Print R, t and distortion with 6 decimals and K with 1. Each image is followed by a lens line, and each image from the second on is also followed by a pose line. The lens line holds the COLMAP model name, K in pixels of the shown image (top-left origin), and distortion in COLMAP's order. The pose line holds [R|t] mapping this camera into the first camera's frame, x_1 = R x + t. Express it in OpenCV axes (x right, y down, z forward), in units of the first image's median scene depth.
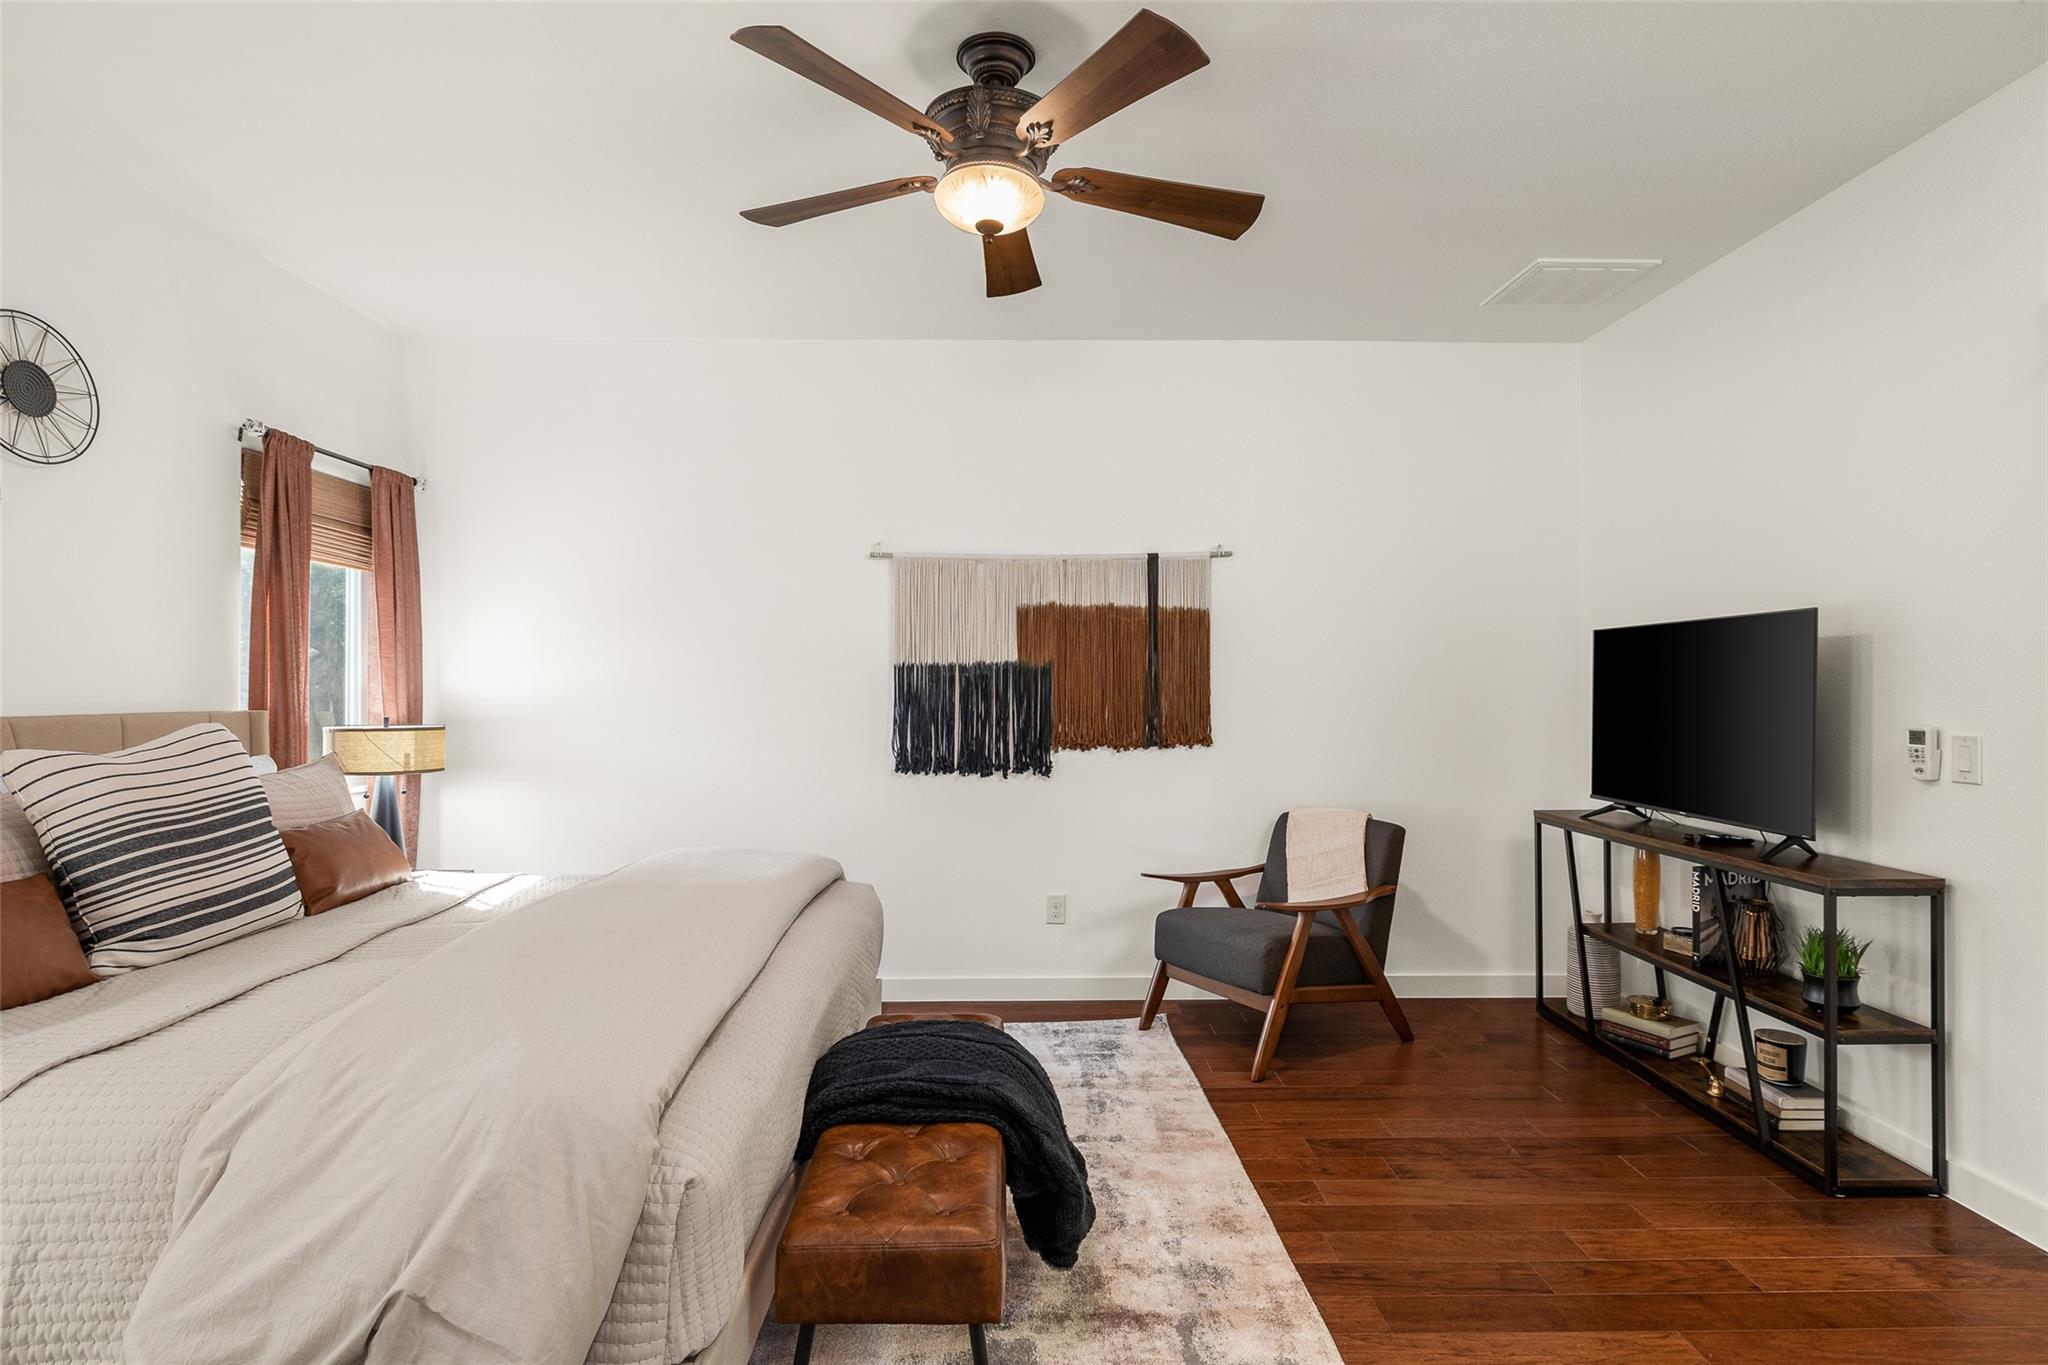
lens RADIAL K [[1054.0, 0, 1024.0], [0, 1054.0, 682.5], [0, 0, 1]] dist [0.000768, 0.000464]
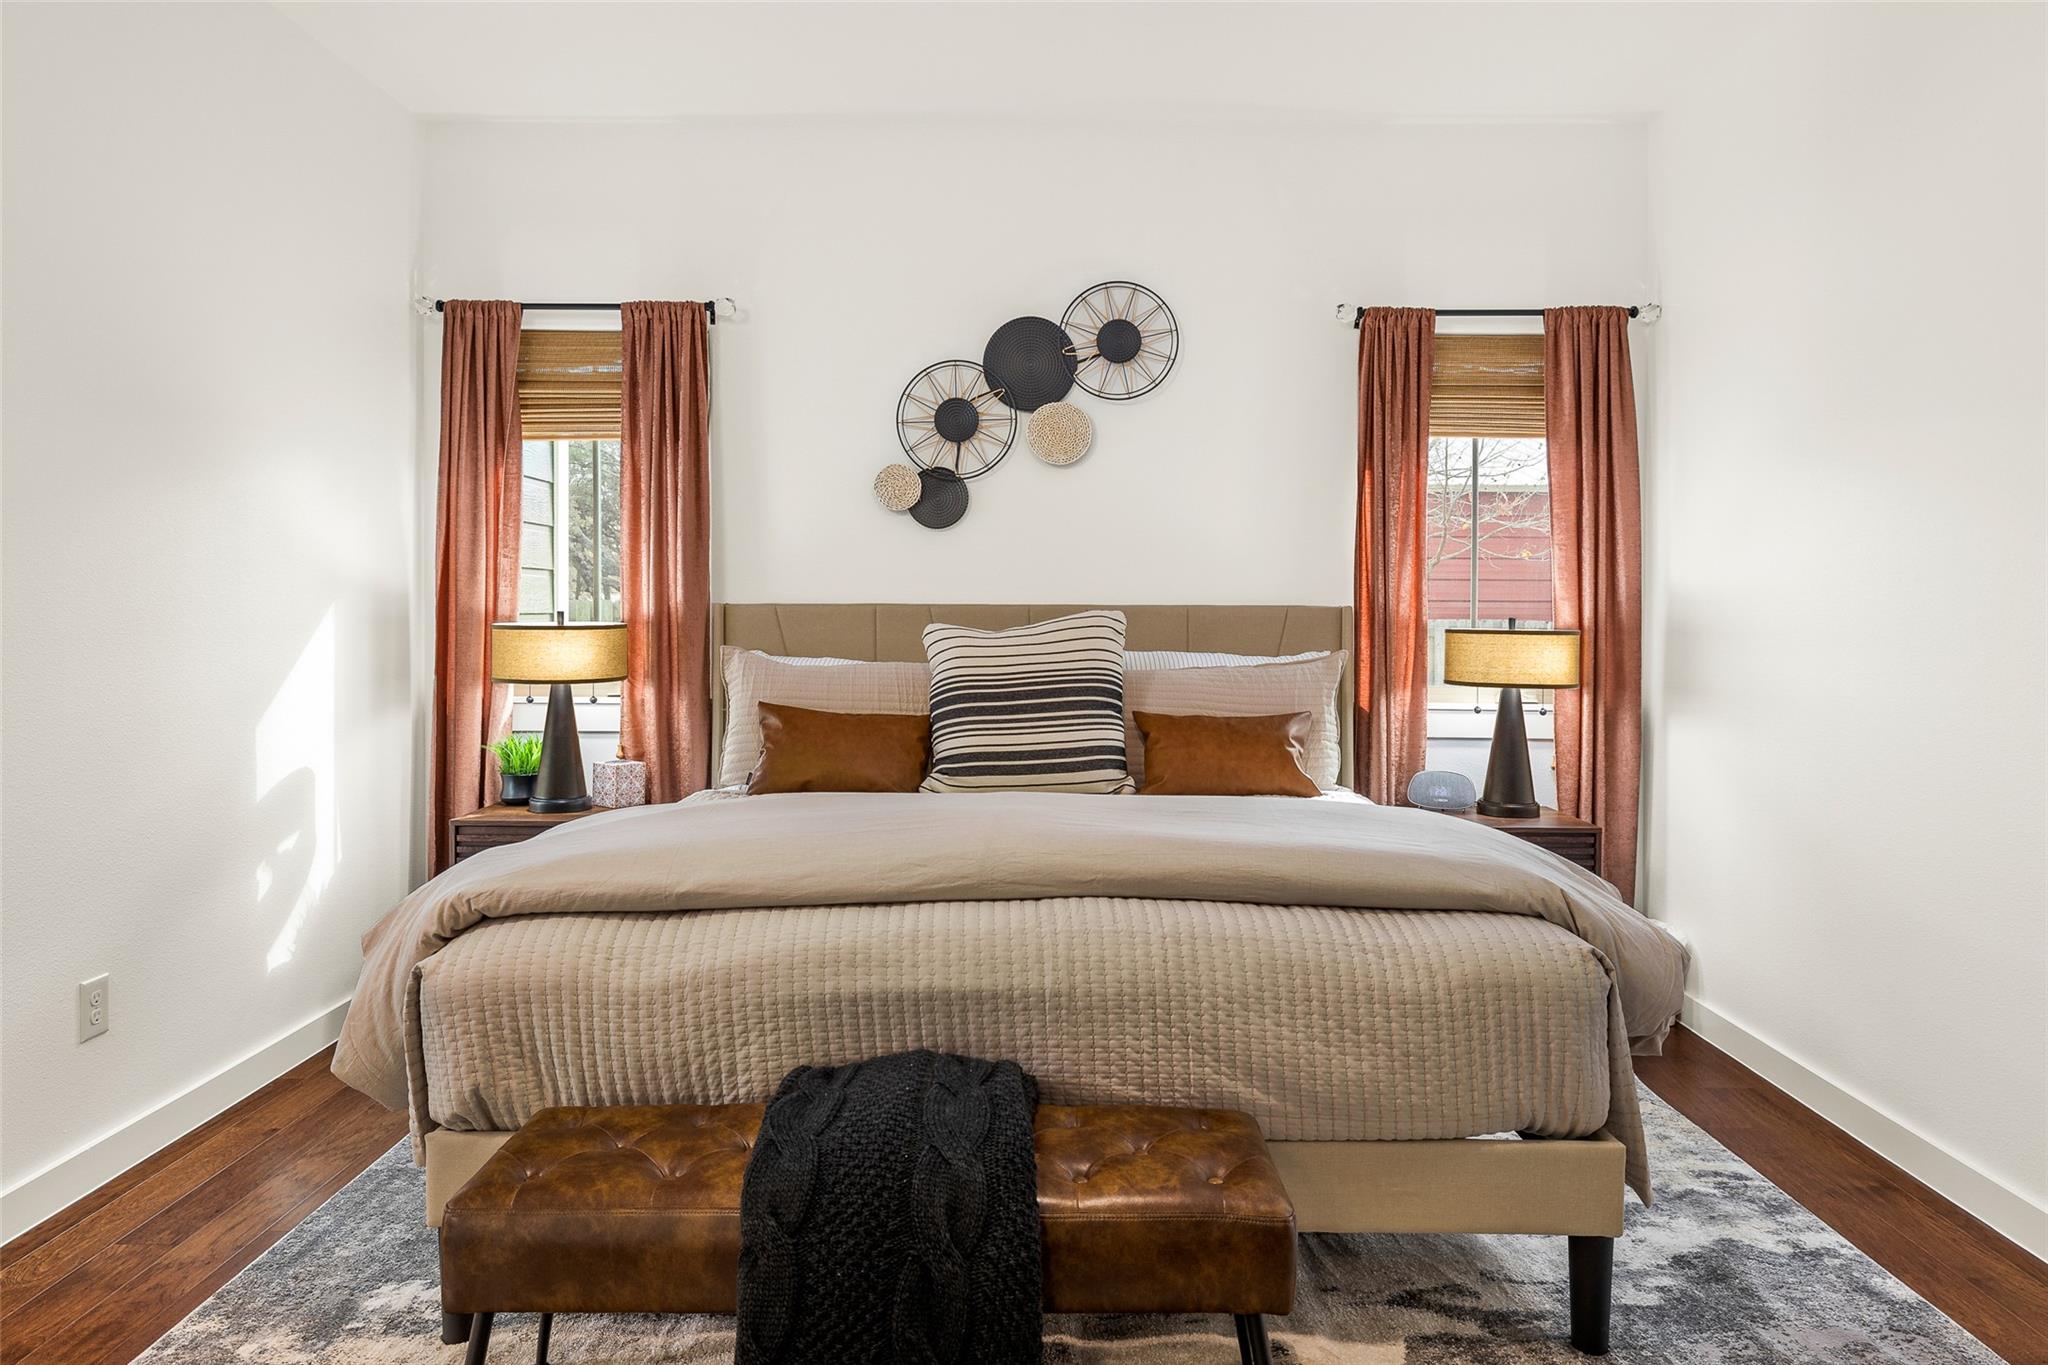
lens RADIAL K [[1333.8, 0, 1025.6], [0, 1333.8, 616.2], [0, 0, 1]] dist [-0.001579, 0.001659]
pose [[-0.034178, 0.005947, -0.999398, 0.404074], [0.001033, 0.999982, 0.005915, 0.022917], [0.999415, -0.000830, -0.034184, 0.600571]]
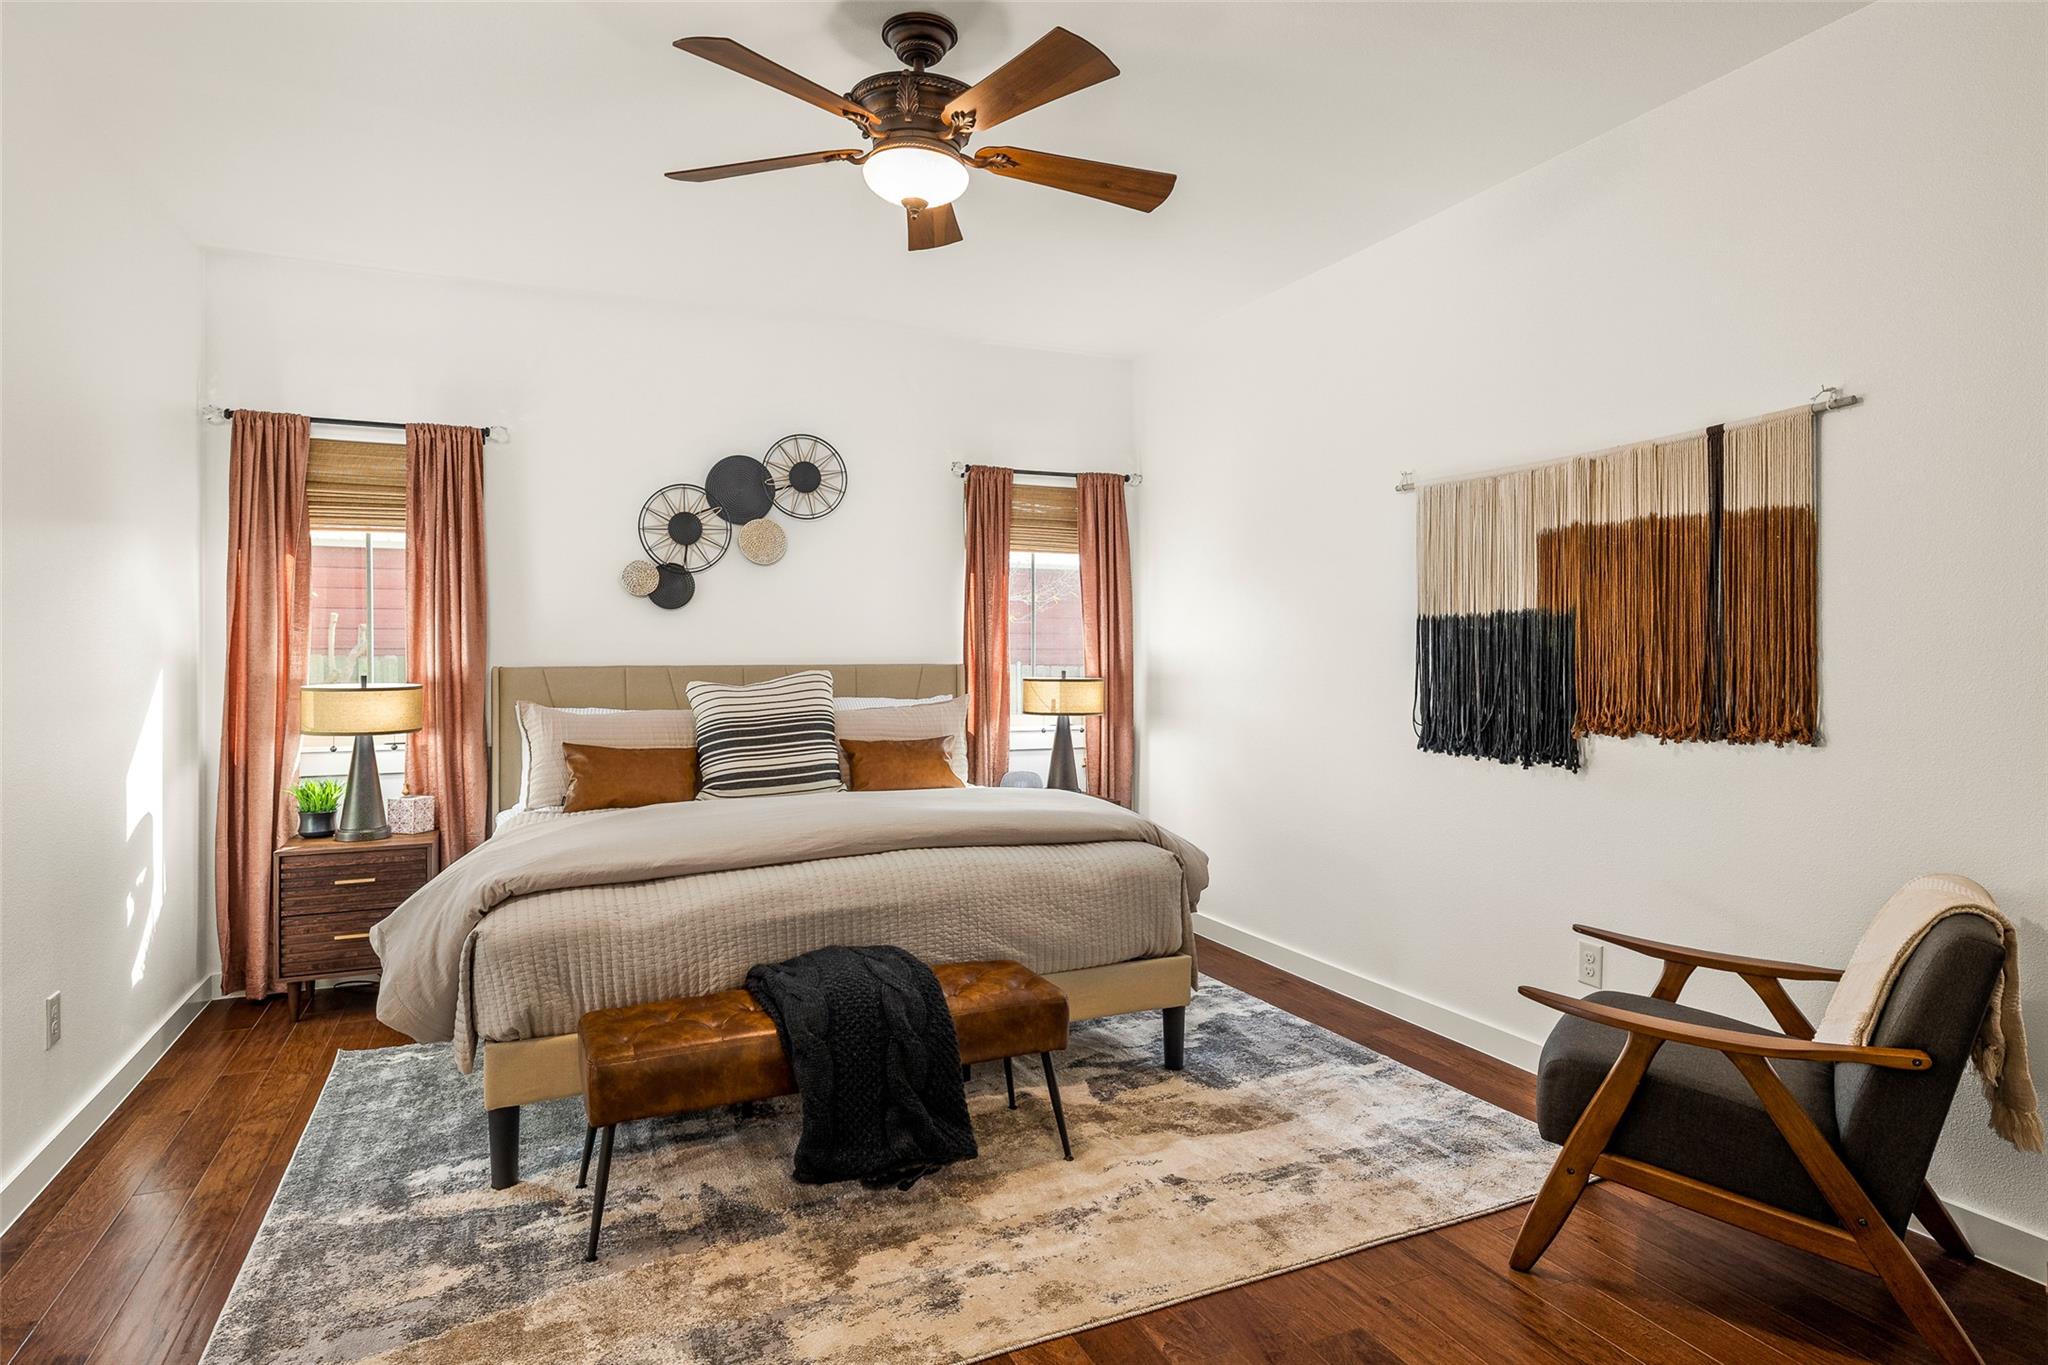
lens RADIAL K [[1151.8, 0, 1024.6], [0, 1151.8, 651.5], [0, 0, 1]] dist [0.000600, -0.000203]
pose [[0.383858, -0.000348, -0.923392, 0.610968], [0.006870, 0.999973, 0.002478, 0.005146], [0.923367, -0.007295, 0.383850, 0.382846]]
